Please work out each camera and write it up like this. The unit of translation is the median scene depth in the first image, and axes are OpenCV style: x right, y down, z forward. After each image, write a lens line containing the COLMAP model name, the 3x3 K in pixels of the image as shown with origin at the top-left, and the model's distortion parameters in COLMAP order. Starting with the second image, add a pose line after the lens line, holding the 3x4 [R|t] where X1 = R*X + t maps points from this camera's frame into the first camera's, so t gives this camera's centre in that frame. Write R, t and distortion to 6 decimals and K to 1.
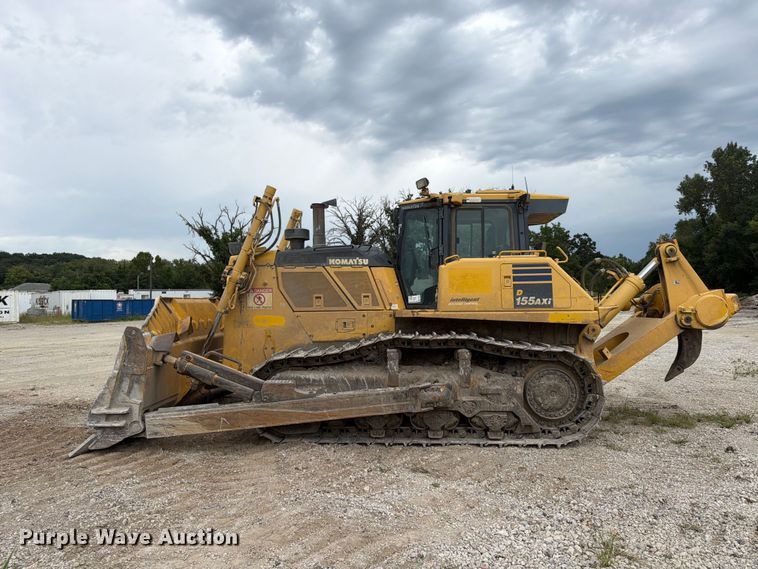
lens RADIAL K [[536.3, 0, 396.6], [0, 536.3, 293.8], [0, 0, 1]] dist [0.039747, -0.033785]
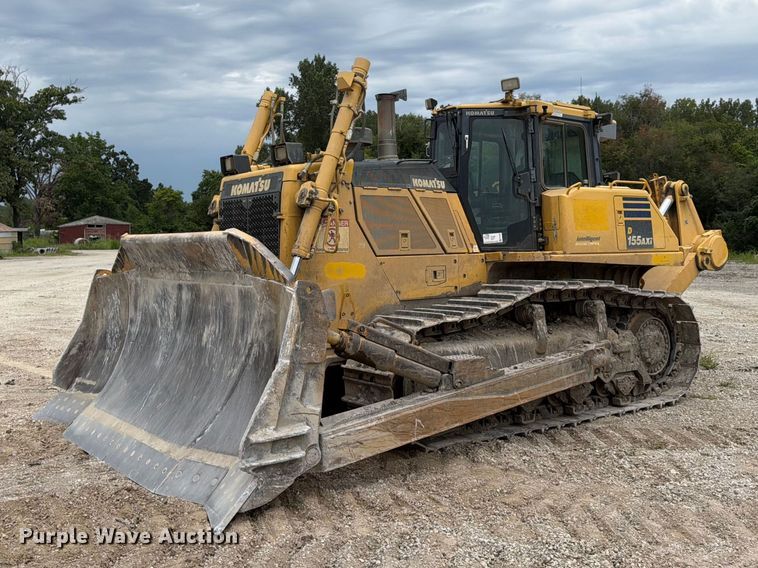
lens RADIAL K [[785.1, 0, 359.8], [0, 785.1, 254.3], [0, 0, 1]] dist [0.081877, 0.000000]
pose [[0.783610, -0.005208, 0.621232, -0.802385], [-0.006644, 0.999837, 0.016761, 0.015330], [-0.621218, -0.017262, 0.783448, 0.262065]]
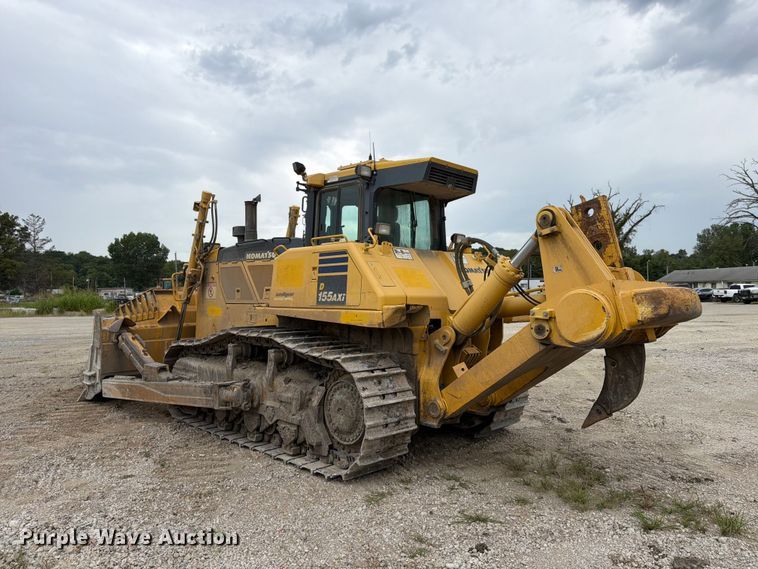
lens RADIAL K [[536.3, 0, 390.7], [0, 536.3, 279.3], [0, 0, 1]] dist [0.039747, -0.033785]
pose [[0.738828, -0.008378, -0.673842, 0.796954], [0.008012, 0.999961, -0.003649, -0.008736], [0.673847, -0.002703, 0.738866, 0.415113]]
